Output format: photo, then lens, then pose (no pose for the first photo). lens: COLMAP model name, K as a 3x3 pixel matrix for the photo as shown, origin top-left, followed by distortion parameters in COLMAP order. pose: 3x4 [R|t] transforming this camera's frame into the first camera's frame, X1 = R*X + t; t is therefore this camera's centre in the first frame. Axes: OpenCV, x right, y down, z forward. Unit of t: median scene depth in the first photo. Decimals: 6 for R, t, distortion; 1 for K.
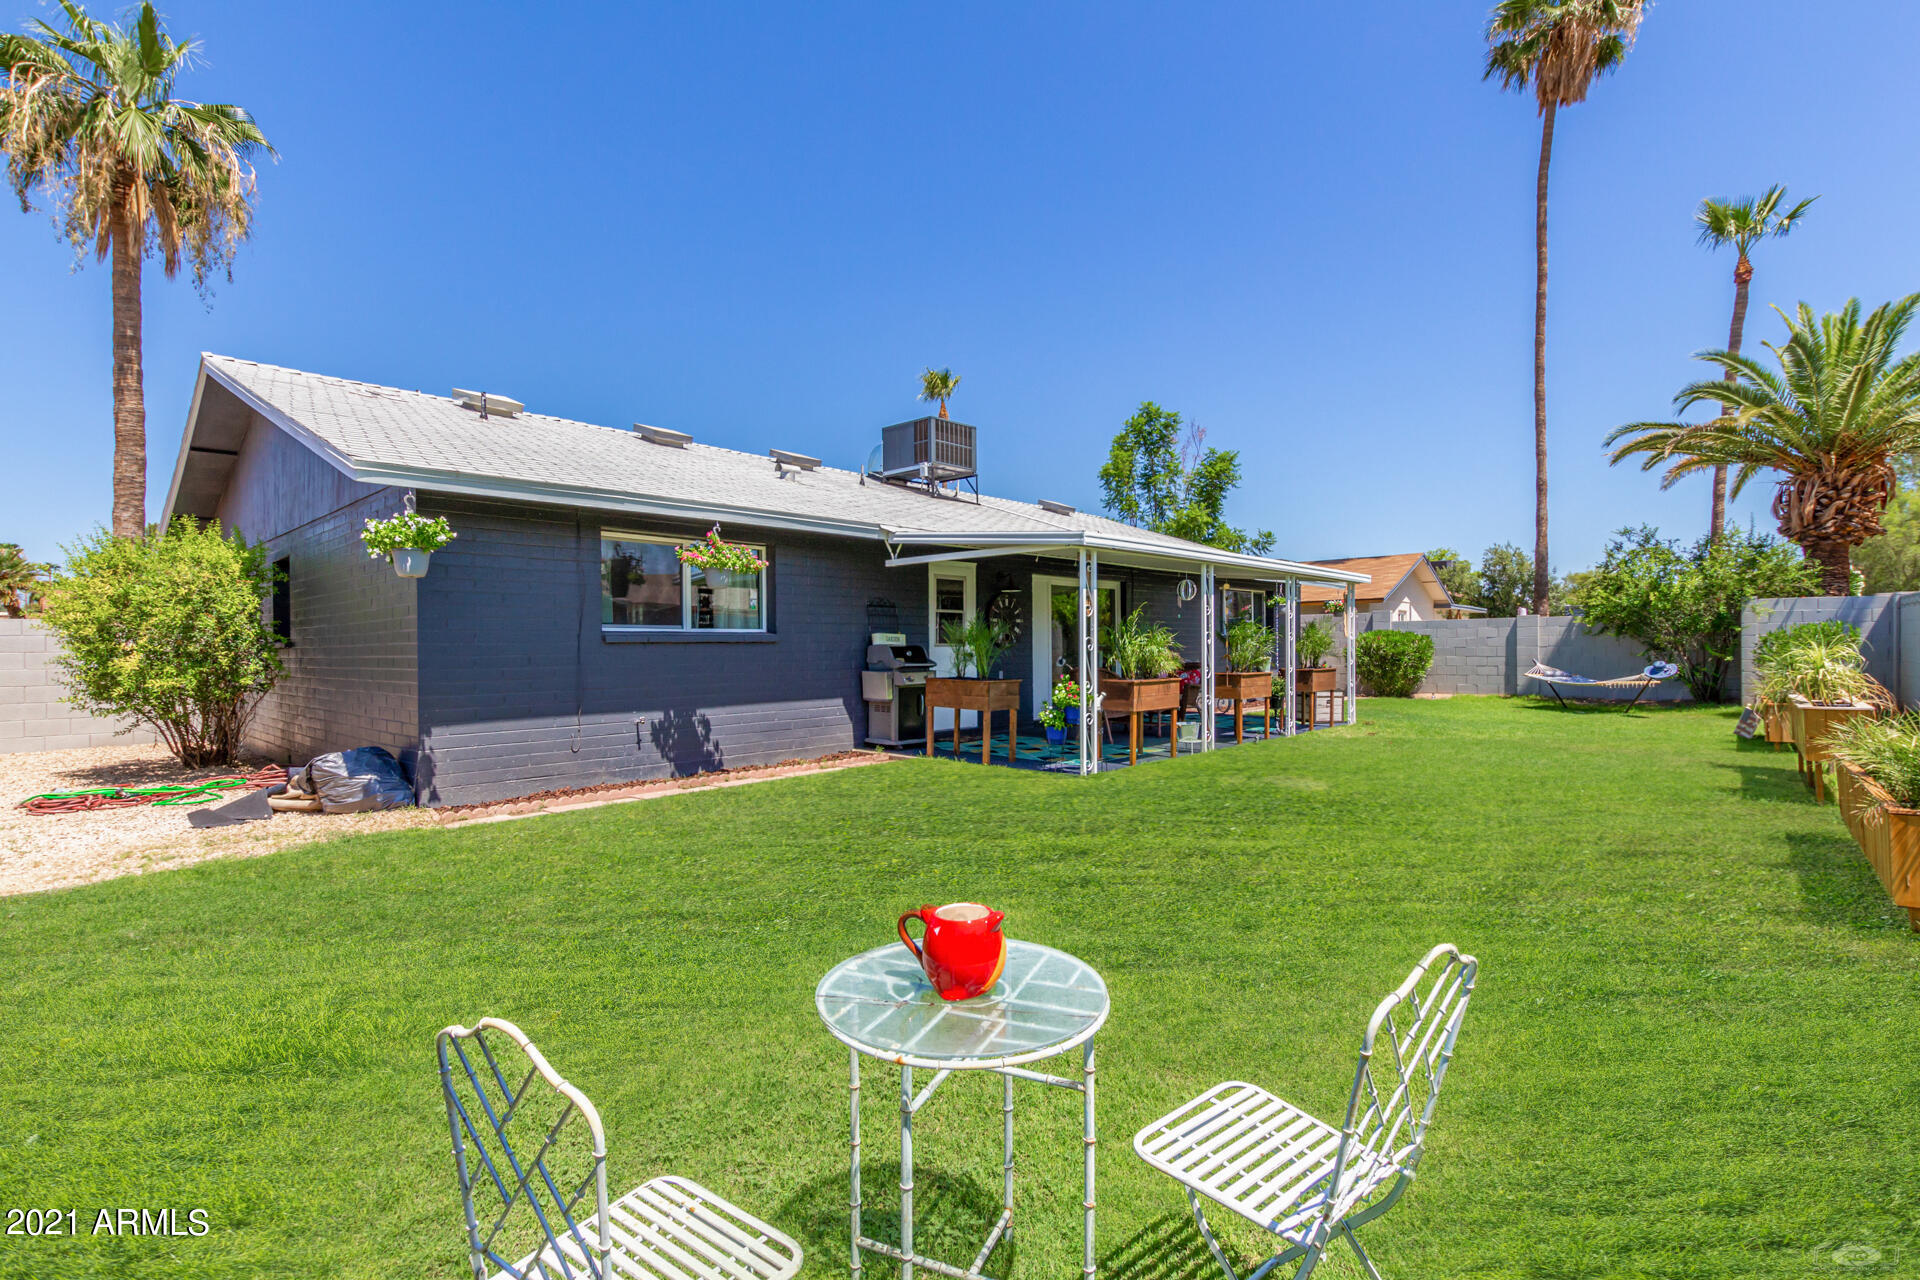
lens RADIAL K [[868.5, 0, 956.3], [0, 868.5, 646.3], [0, 0, 1]] dist [0.000160, -0.000292]
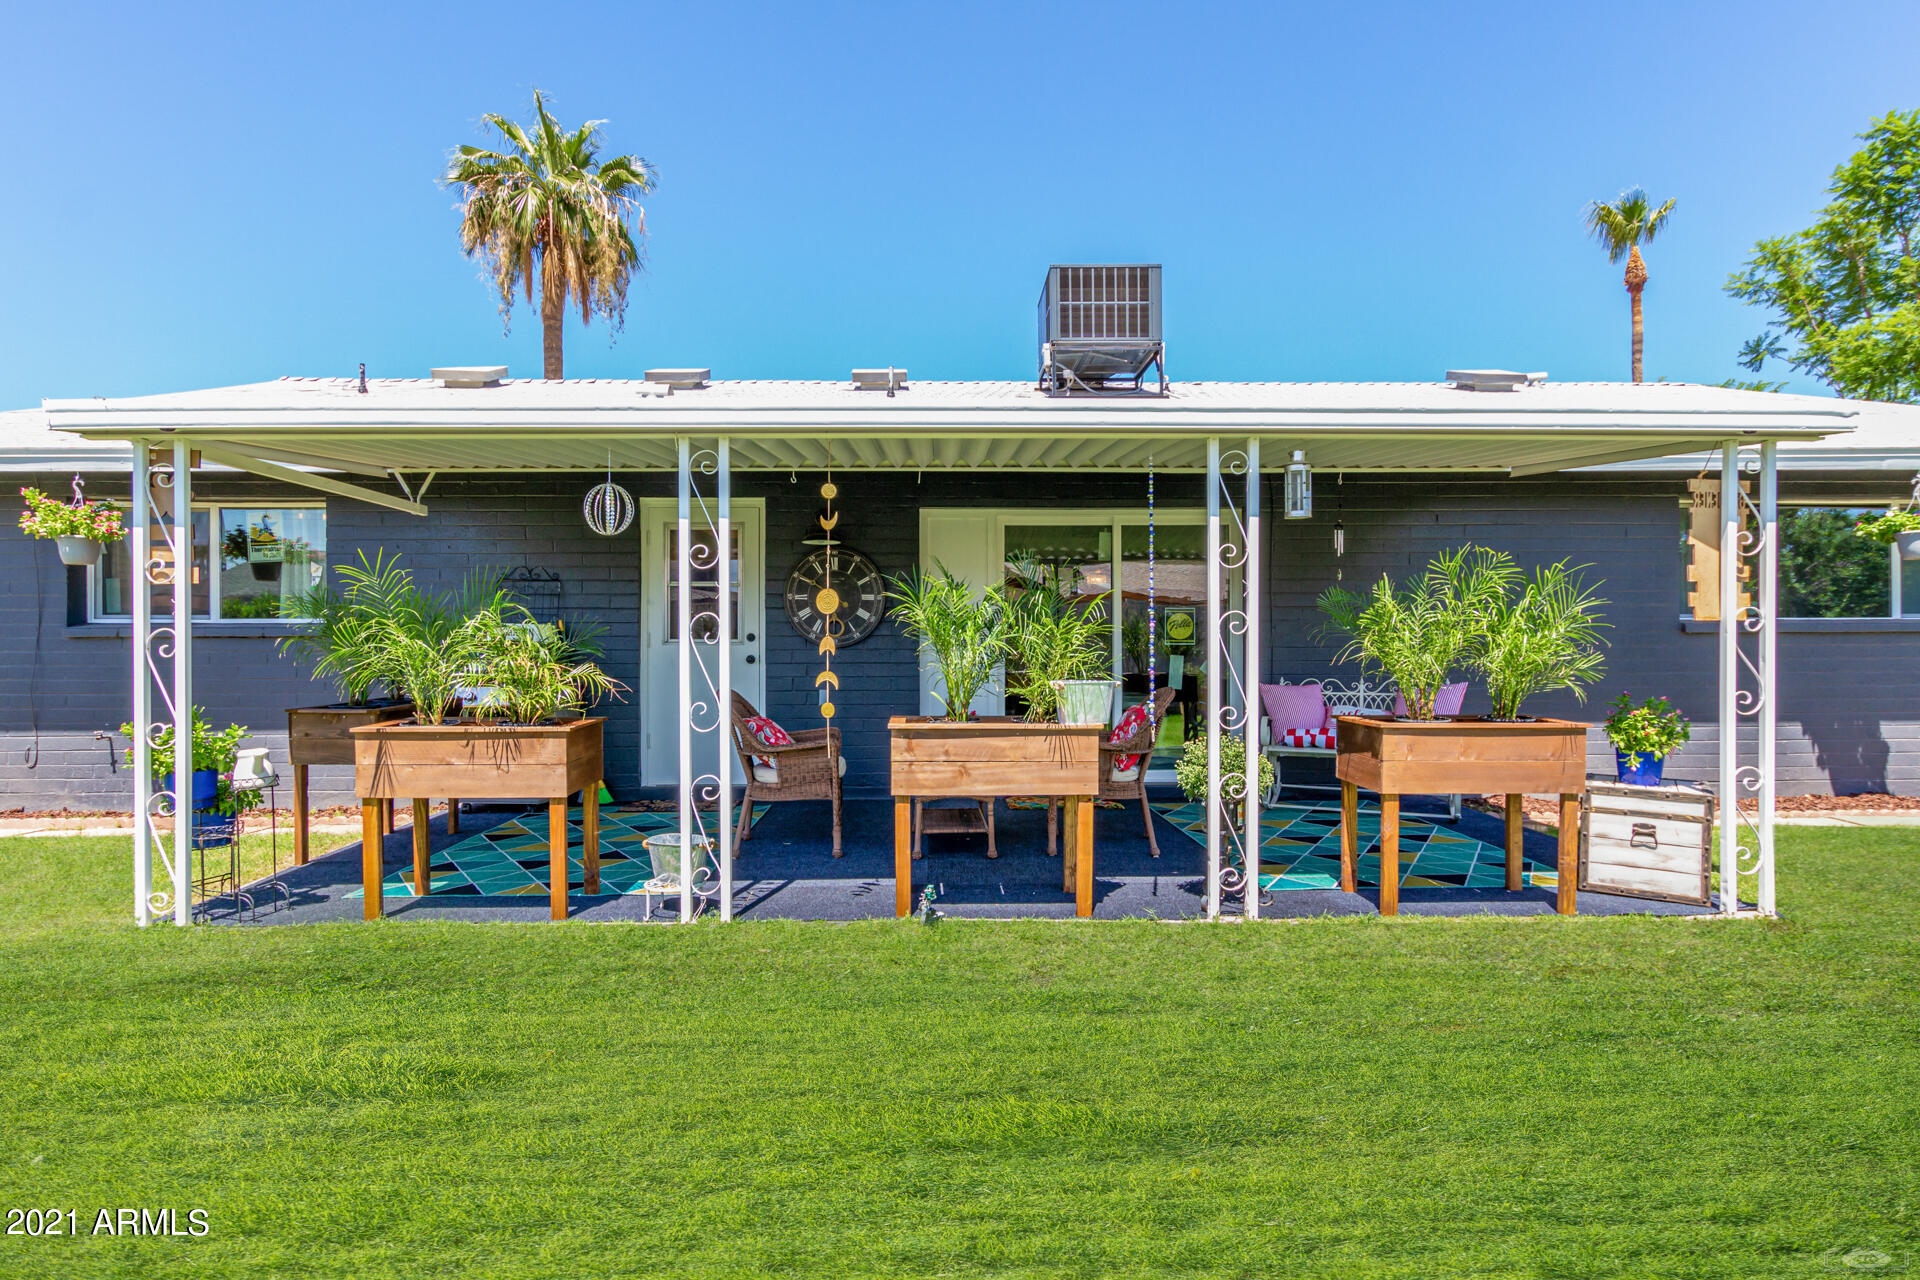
lens RADIAL K [[980.2, 0, 960.0], [0, 980.2, 640.0], [0, 0, 1]] dist [0.002387, 0.000159]
pose [[0.691162, 0.005180, -0.722681, 0.608524], [-0.006202, 0.999980, 0.001235, -0.006095], [0.722673, 0.003629, 0.691180, 0.693729]]
